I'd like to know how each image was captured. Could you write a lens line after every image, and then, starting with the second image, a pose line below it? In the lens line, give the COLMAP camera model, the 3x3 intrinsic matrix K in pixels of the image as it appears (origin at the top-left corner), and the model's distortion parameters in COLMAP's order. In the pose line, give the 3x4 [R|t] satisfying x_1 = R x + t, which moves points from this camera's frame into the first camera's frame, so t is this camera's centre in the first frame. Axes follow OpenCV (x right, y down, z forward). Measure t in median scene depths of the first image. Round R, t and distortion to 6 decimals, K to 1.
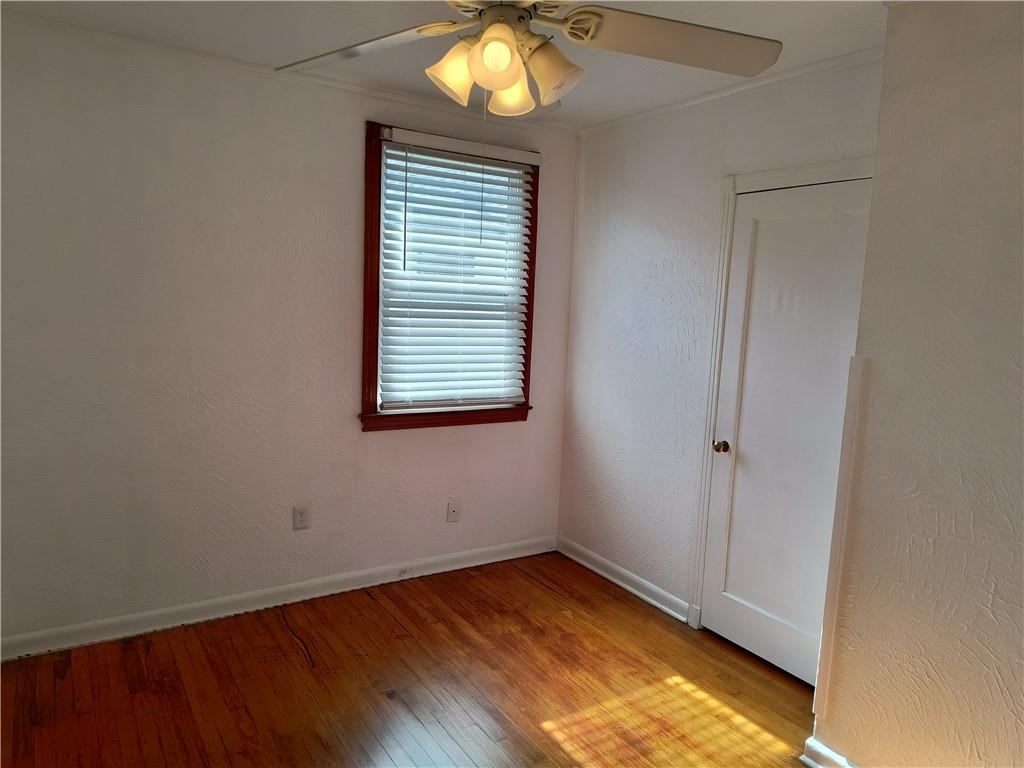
lens RADIAL K [[698.9, 0, 513.1], [0, 698.9, 390.8], [0, 0, 1]] dist [0.043589, -0.050133]
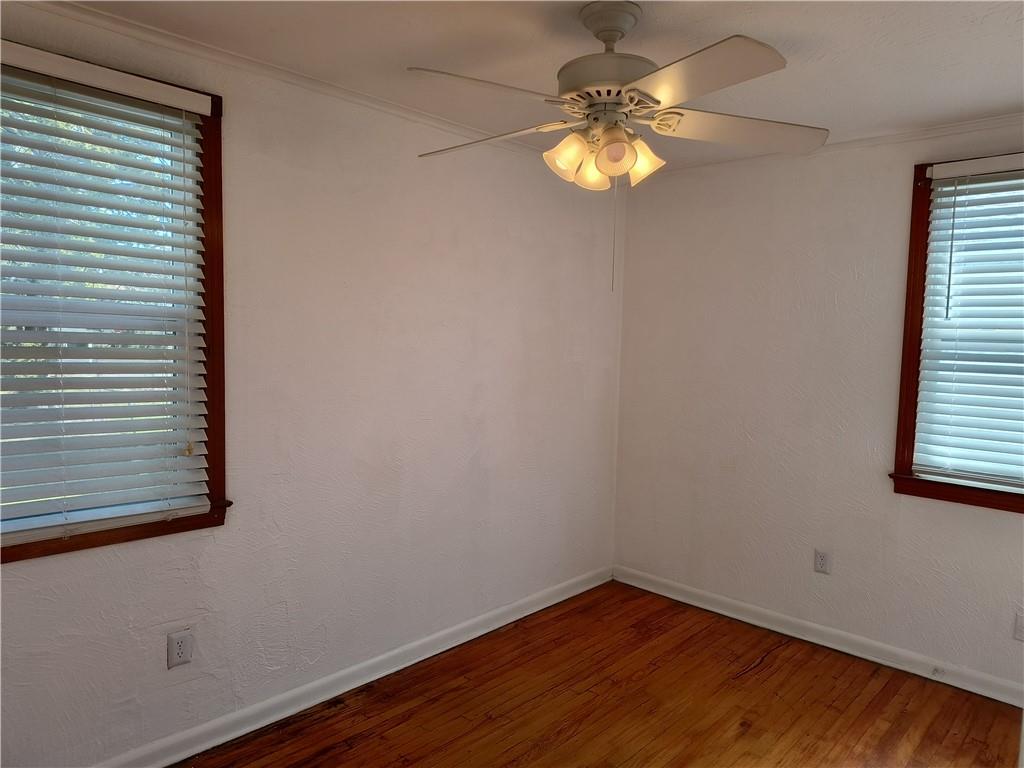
lens RADIAL K [[698.9, 0, 515.2], [0, 698.9, 379.2], [0, 0, 1]] dist [0.043589, -0.050133]
pose [[0.266165, 0.033678, -0.963339, 0.559883], [-0.145630, 0.989323, -0.005651, -0.011776], [0.952863, 0.141795, 0.268228, 0.261619]]
